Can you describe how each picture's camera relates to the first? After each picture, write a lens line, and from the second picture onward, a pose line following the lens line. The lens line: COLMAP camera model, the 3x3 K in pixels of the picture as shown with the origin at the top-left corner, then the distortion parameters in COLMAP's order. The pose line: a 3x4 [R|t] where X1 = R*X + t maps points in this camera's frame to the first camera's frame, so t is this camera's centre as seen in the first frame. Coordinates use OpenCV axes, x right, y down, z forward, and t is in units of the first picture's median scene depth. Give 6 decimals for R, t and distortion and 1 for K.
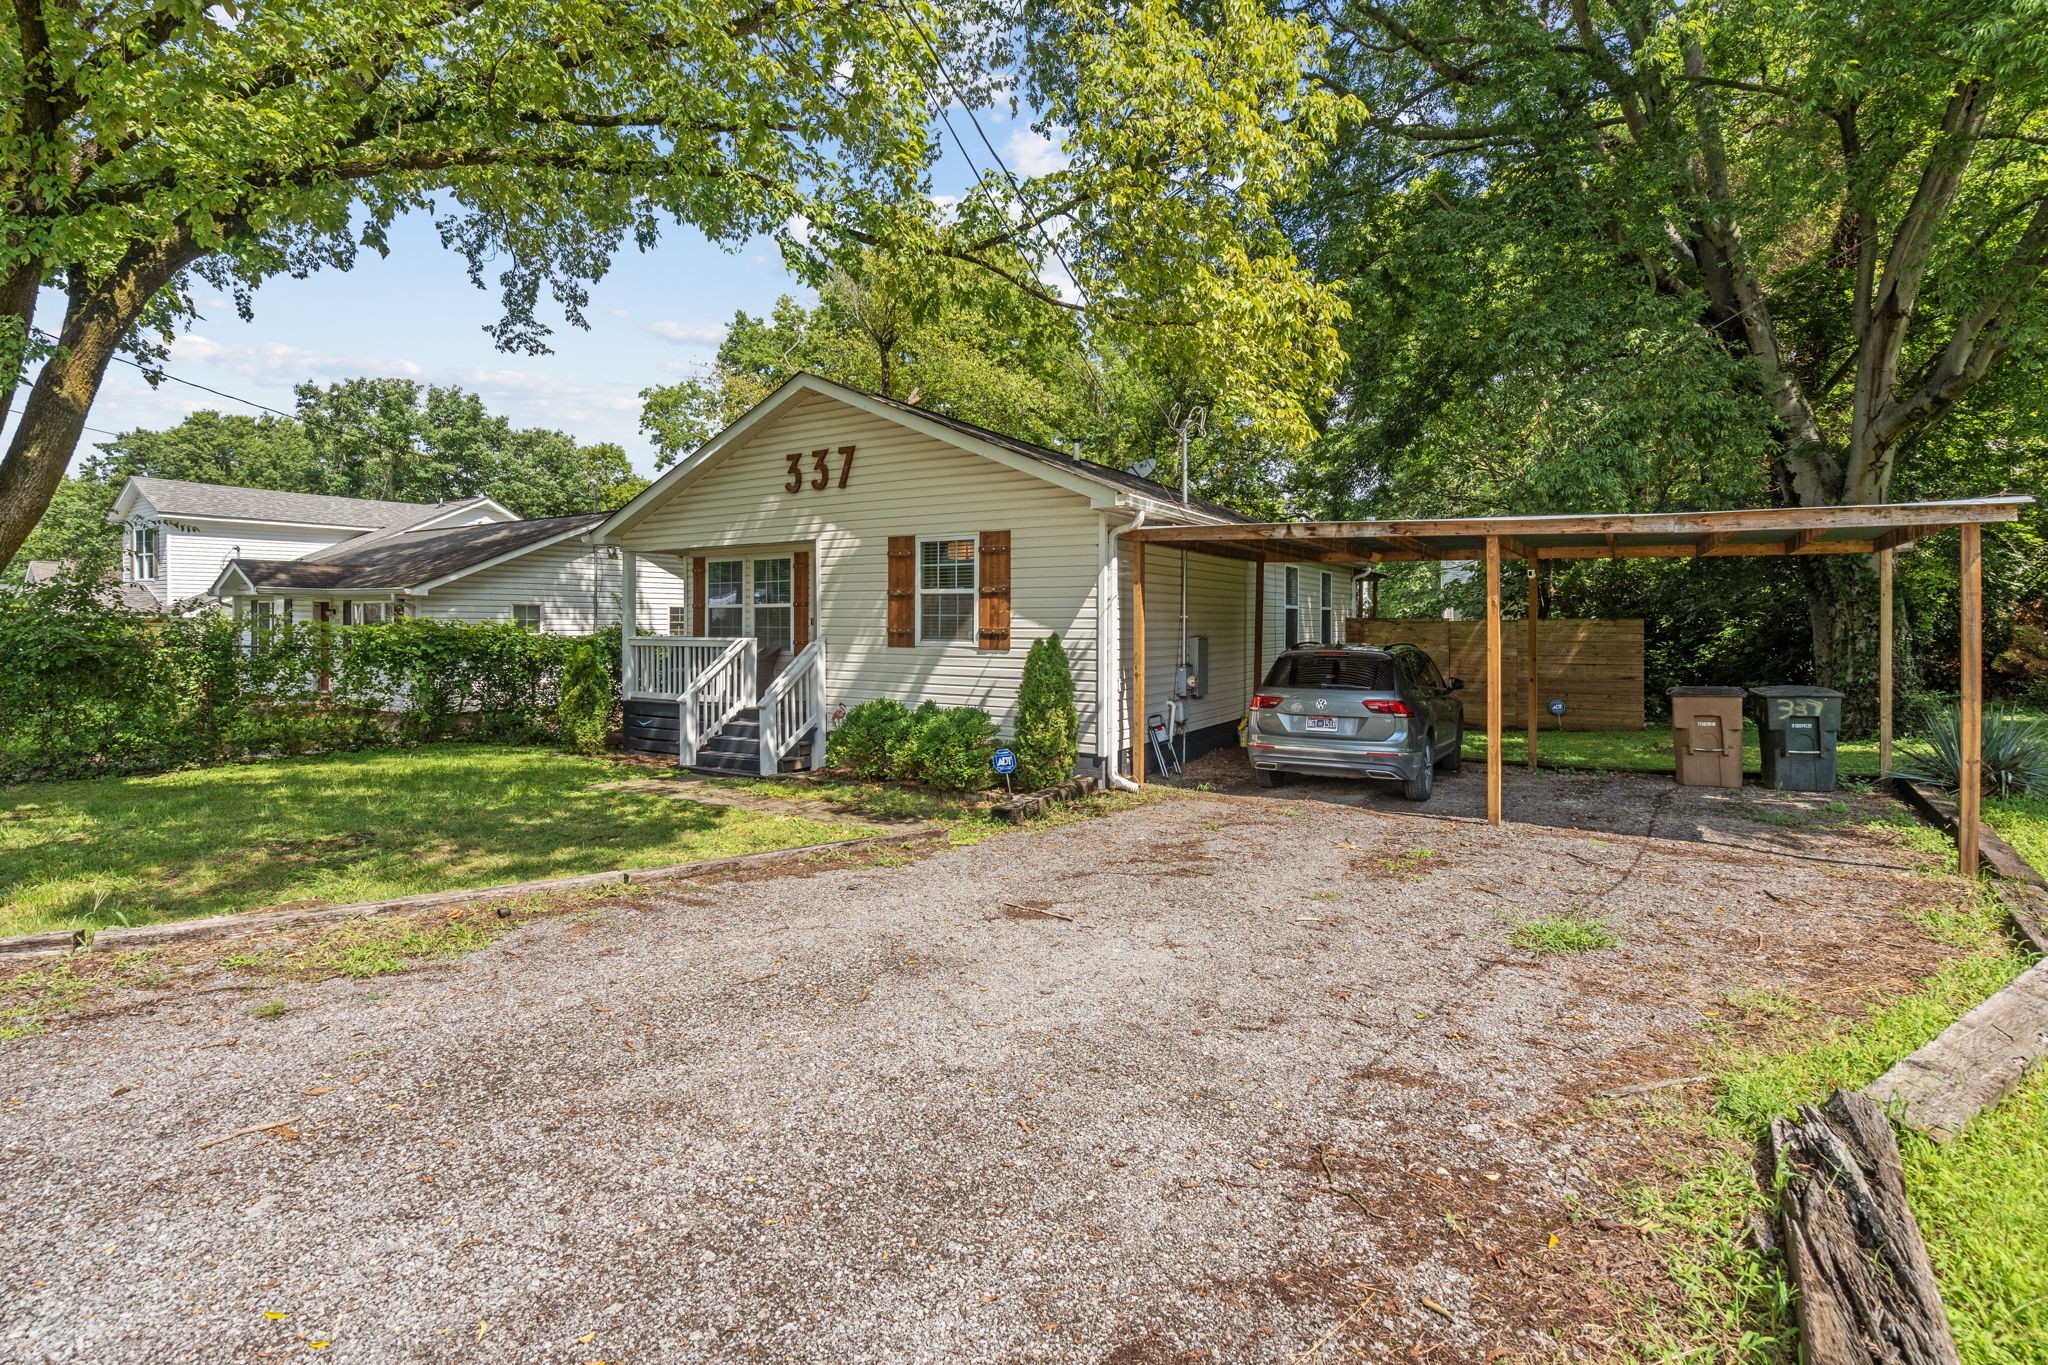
lens RADIAL K [[968.7, 0, 1013.4], [0, 968.7, 610.3], [0, 0, 1]] dist [-0.002168, 0.000703]
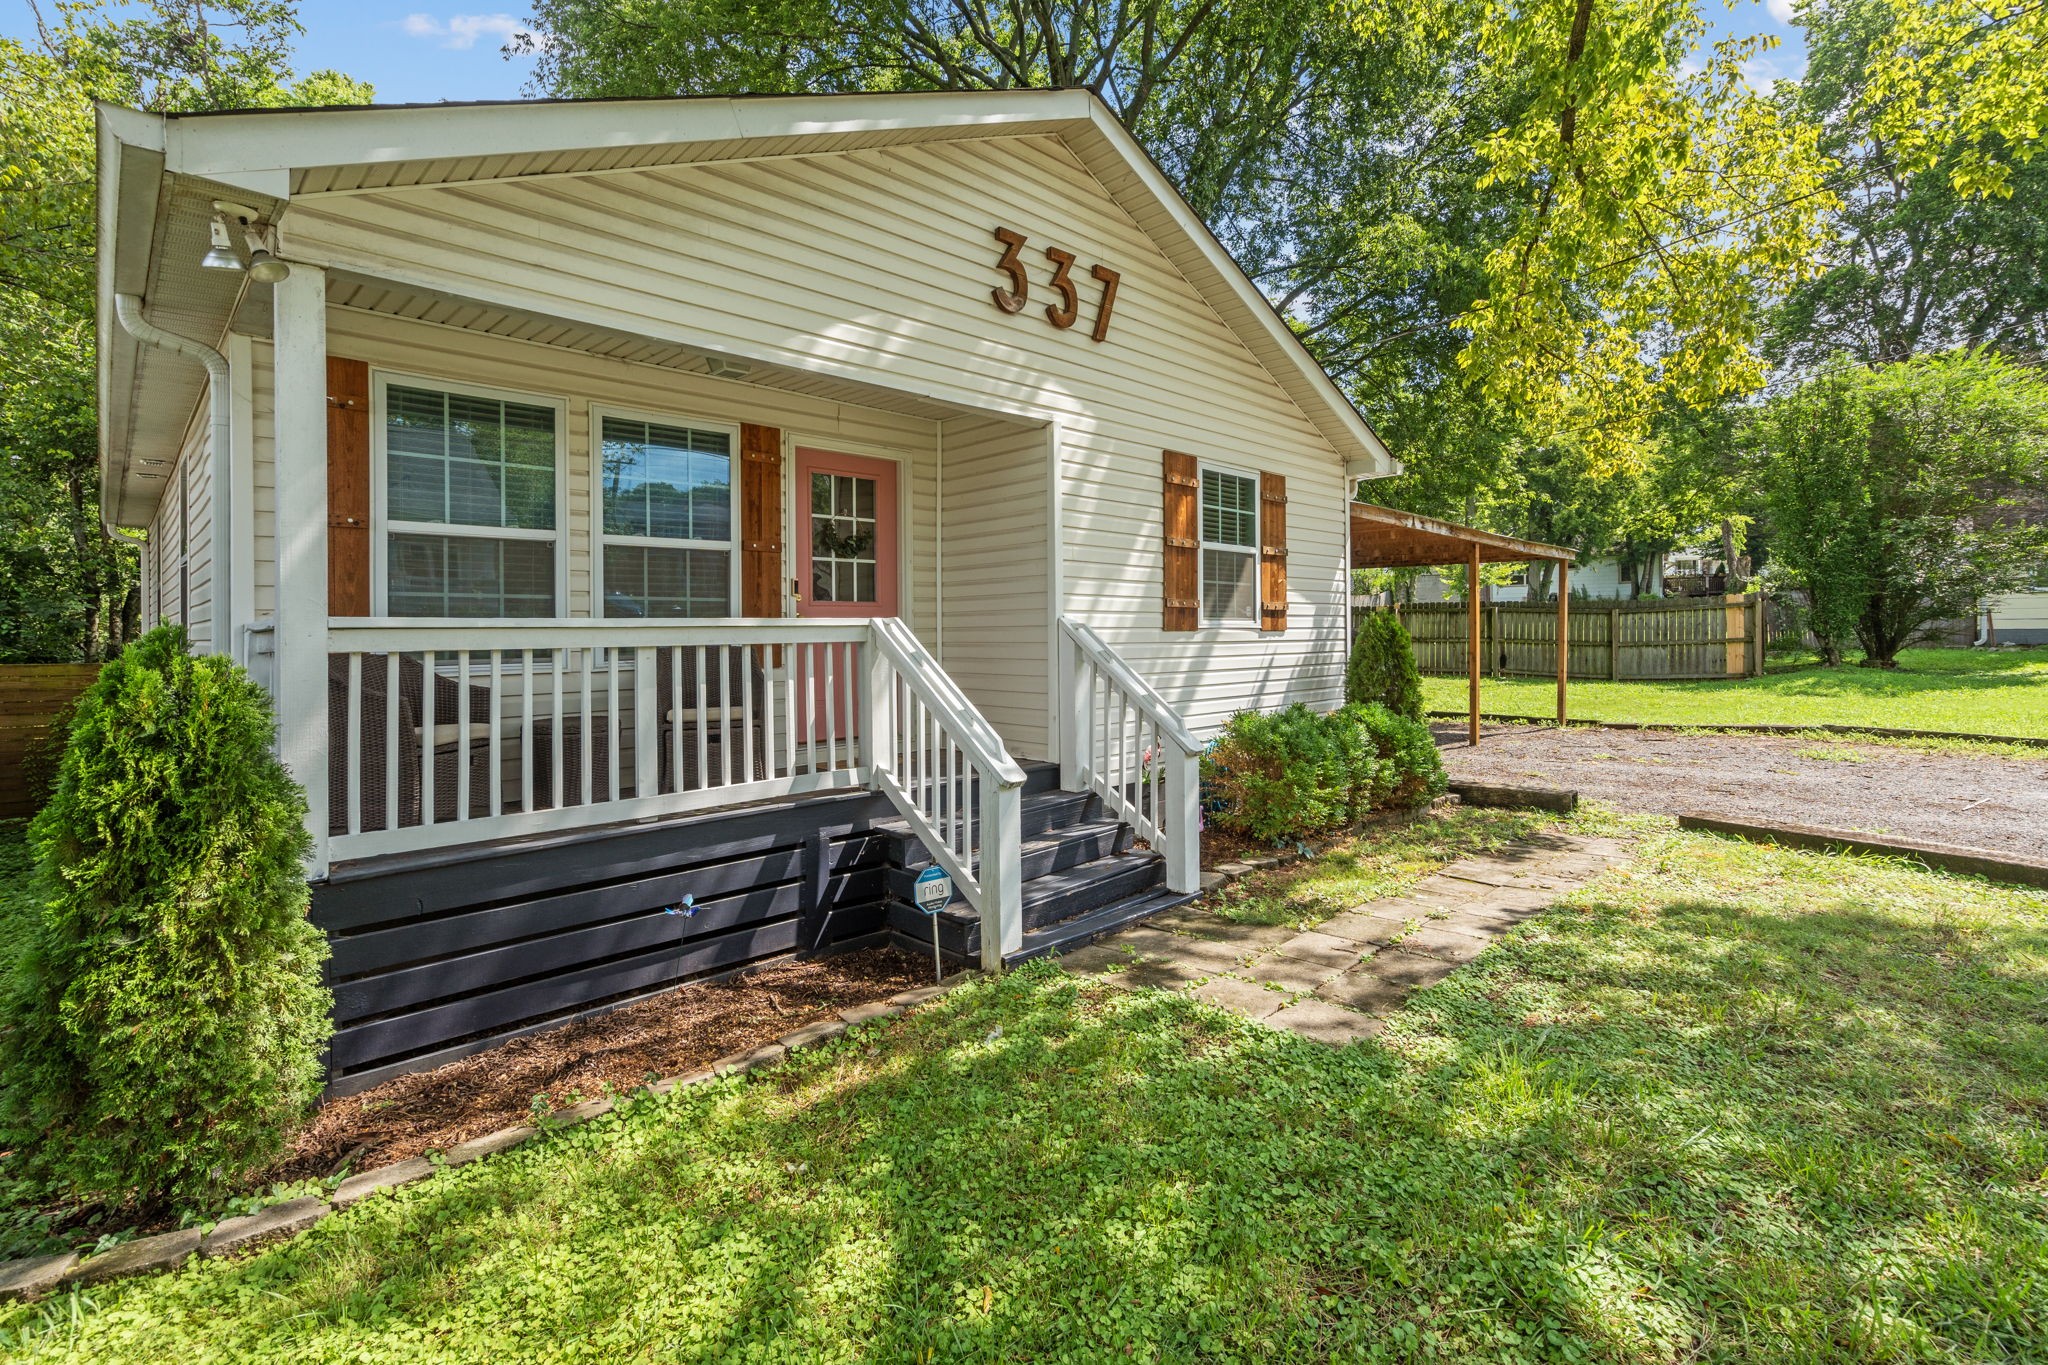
lens RADIAL K [[941.3, 0, 1046.5], [0, 941.3, 627.6], [0, 0, 1]] dist [-0.003016, 0.000065]
pose [[0.218119, 0.001881, 0.975920, -0.769189], [-0.001379, 0.999998, -0.001619, 0.039083], [-0.975921, -0.000992, 0.218121, 1.006221]]
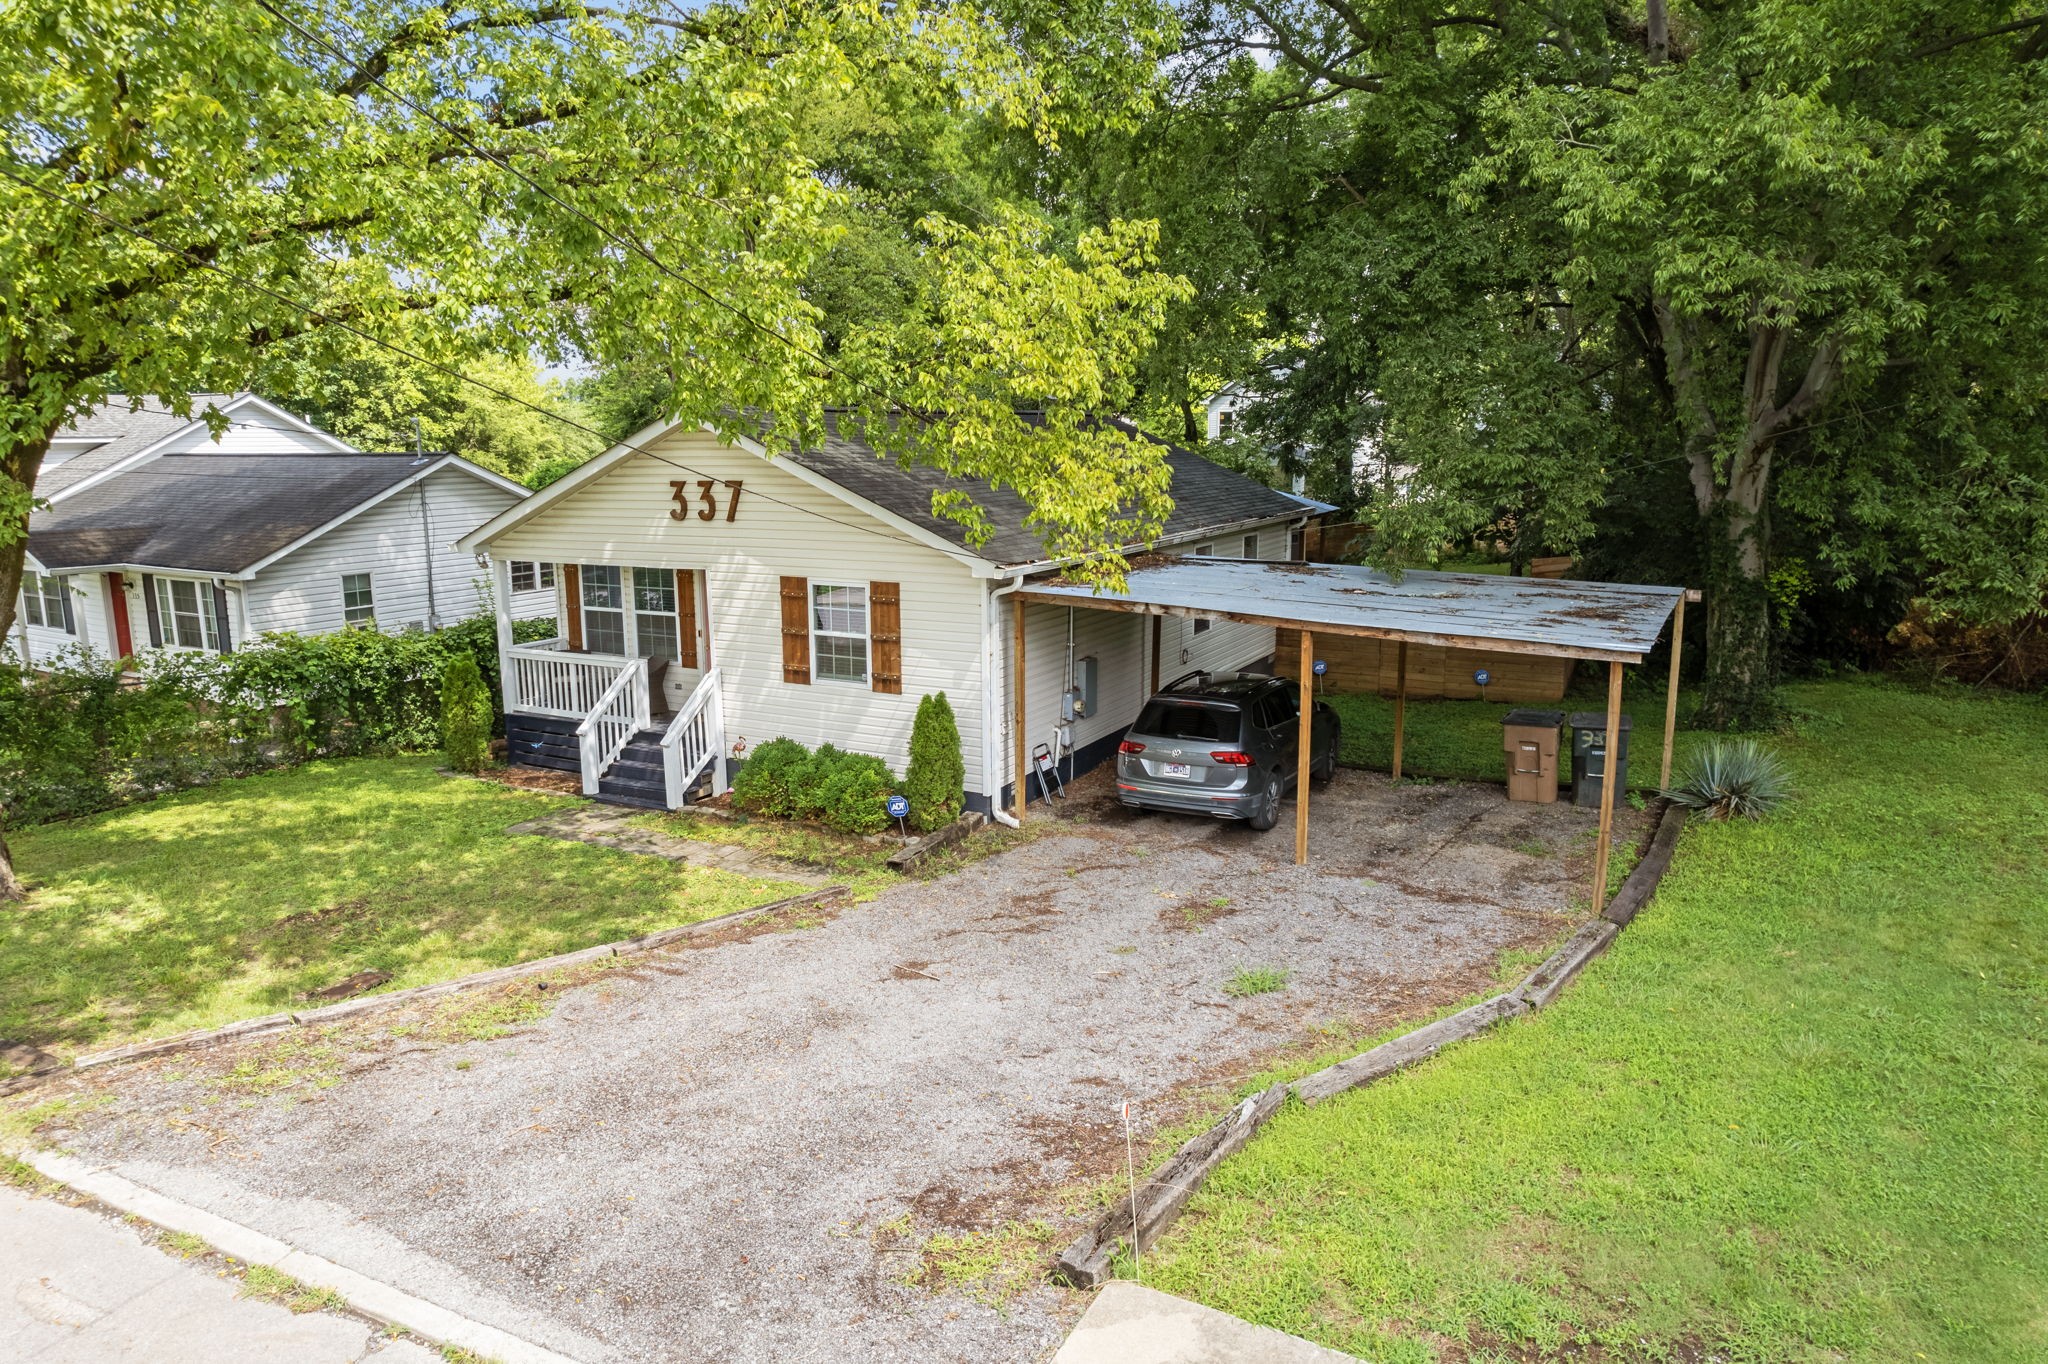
lens RADIAL K [[1364.9, 0, 1024.0], [0, 1364.9, 682.0], [0, 0, 1]] dist [-0.037032, -0.000545]
pose [[0.997453, -0.019464, 0.068618, 0.027394], [0.005768, 0.980905, 0.194401, -0.259089], [-0.071092, -0.193510, 0.978519, -0.466722]]
